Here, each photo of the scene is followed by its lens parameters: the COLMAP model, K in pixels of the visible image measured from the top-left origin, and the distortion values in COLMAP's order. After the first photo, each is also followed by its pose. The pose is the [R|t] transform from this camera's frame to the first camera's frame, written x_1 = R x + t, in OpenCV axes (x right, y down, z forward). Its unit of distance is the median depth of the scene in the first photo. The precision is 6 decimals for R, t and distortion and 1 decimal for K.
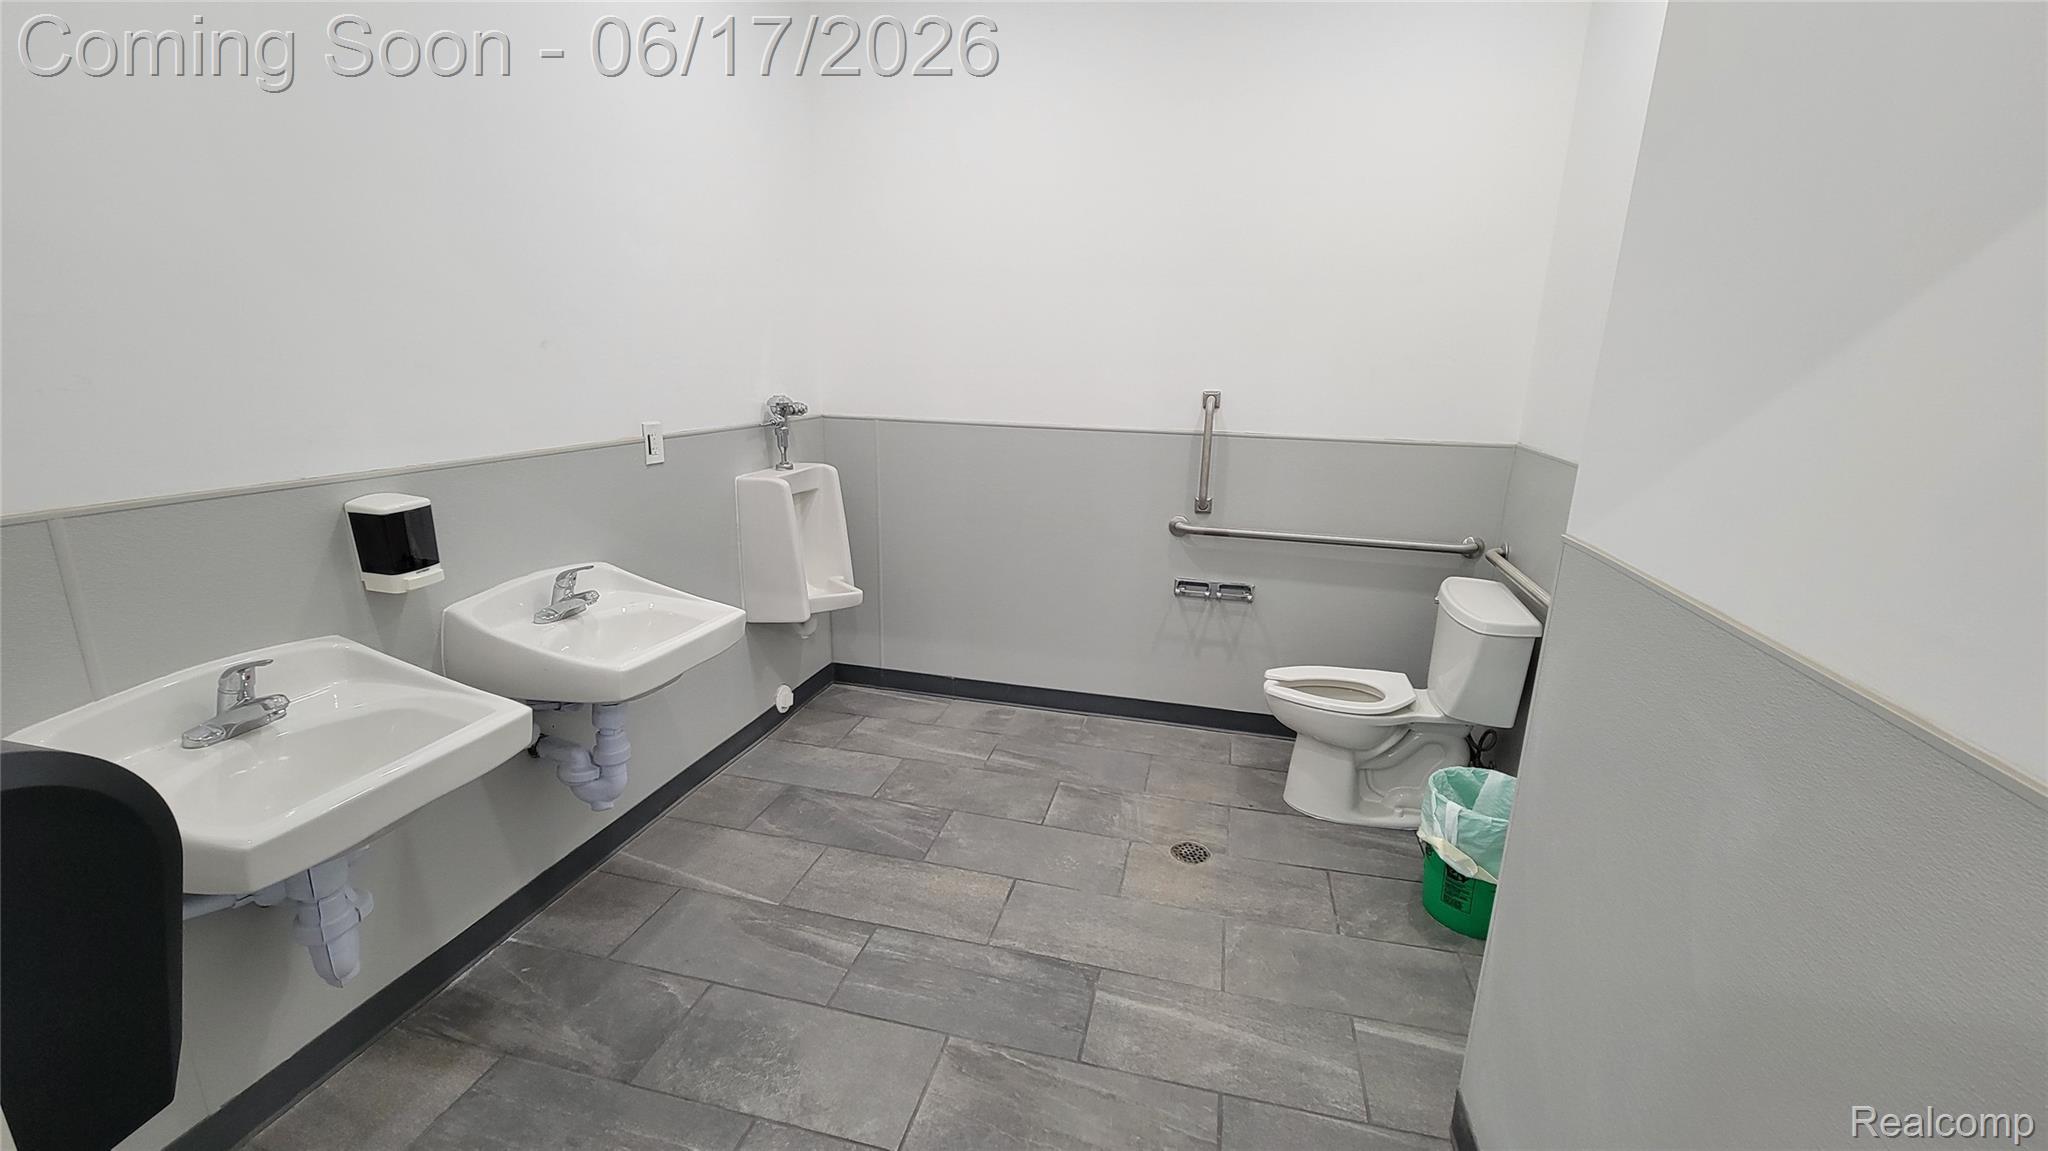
lens RADIAL K [[792.7, 0, 1024.8], [0, 792.7, 564.1], [0, 0, 1]] dist [-0.005488, -0.000338]
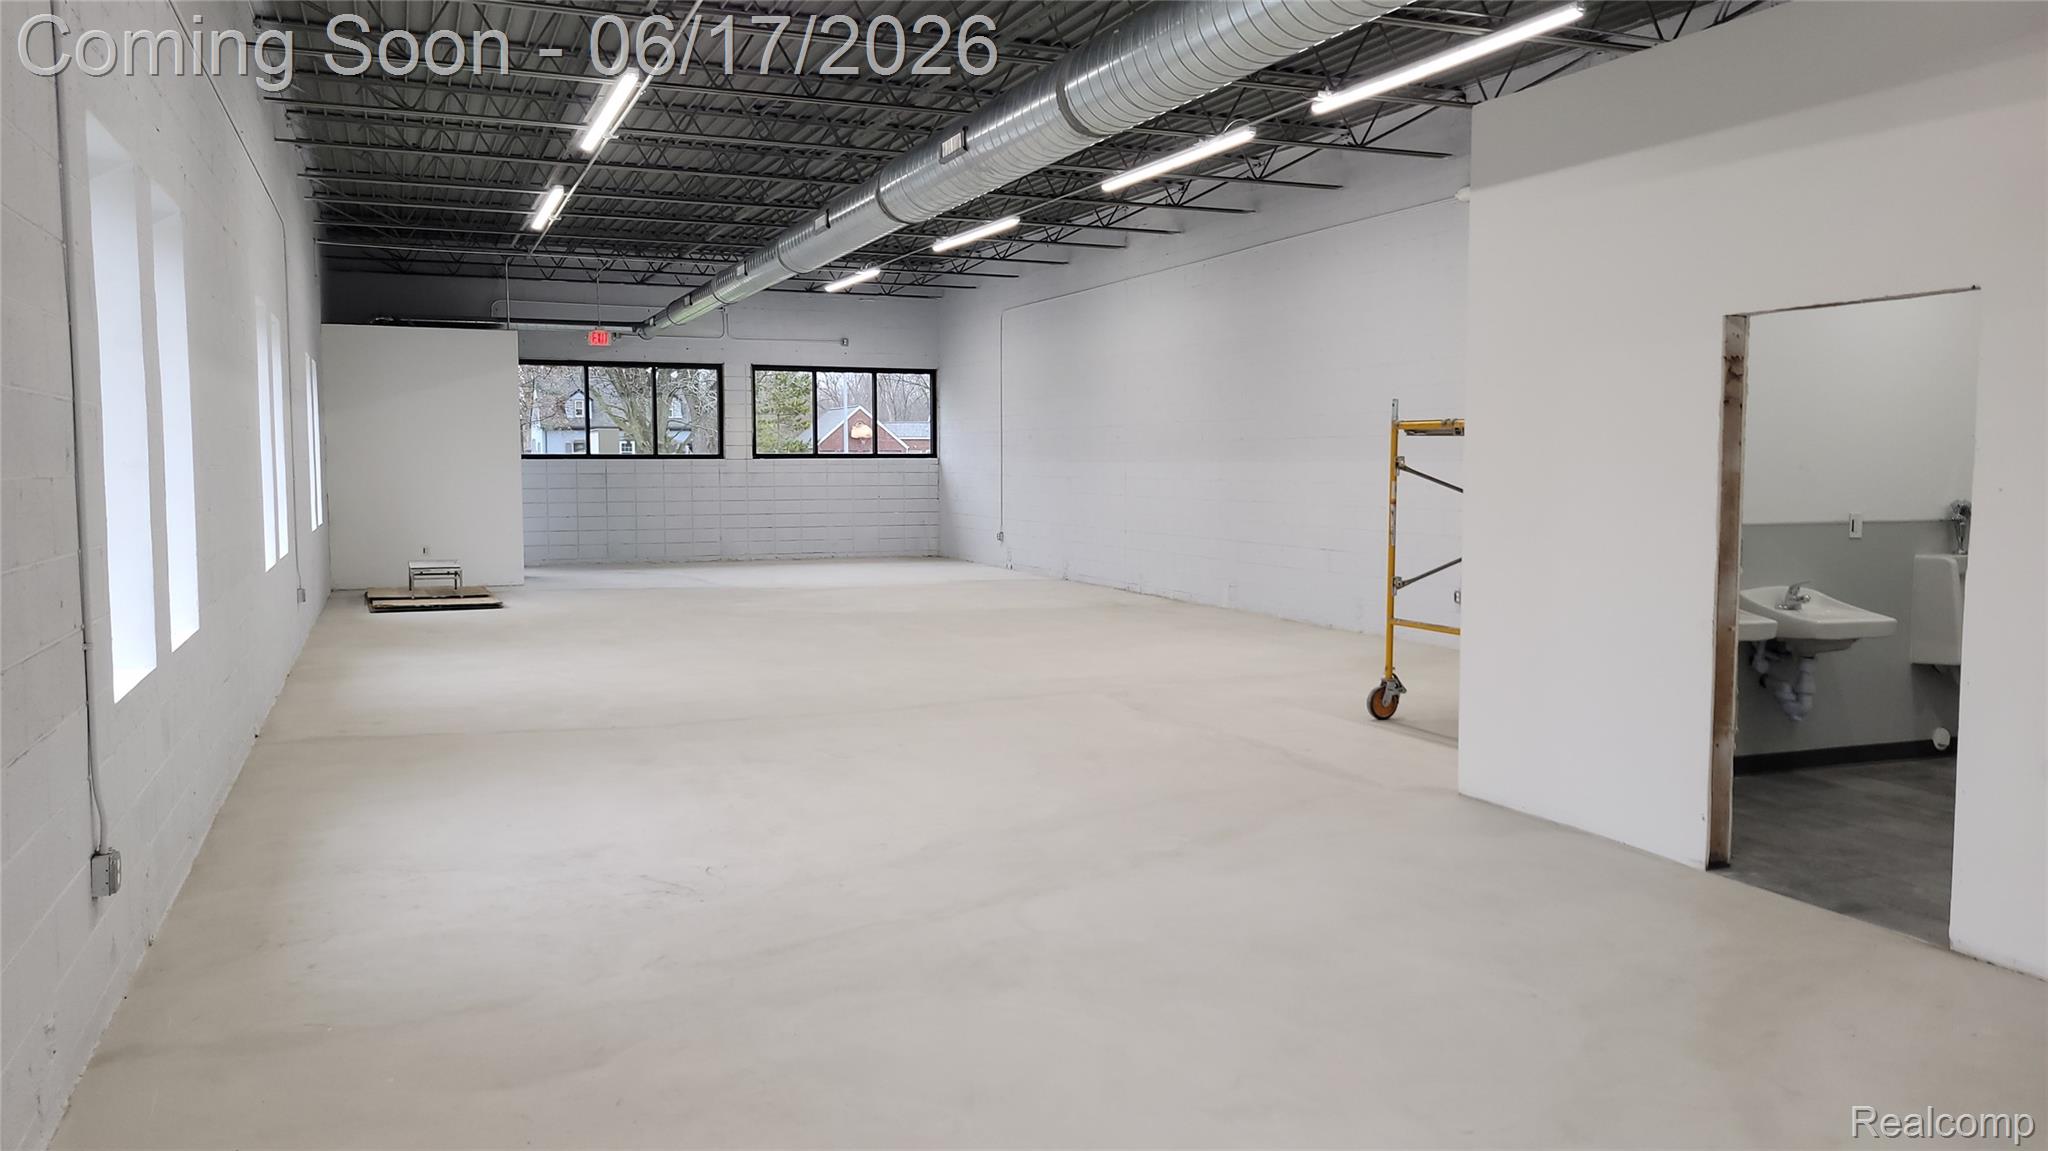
lens RADIAL K [[1553.5, 0, 1022.3], [0, 1553.5, 580.0], [0, 0, 1]] dist [0.053529, -0.022266]
pose [[0.576644, 0.043356, -0.815844, 0.694367], [-0.187073, 0.979067, -0.080194, 0.313229], [0.795289, 0.198866, 0.572684, -1.283369]]
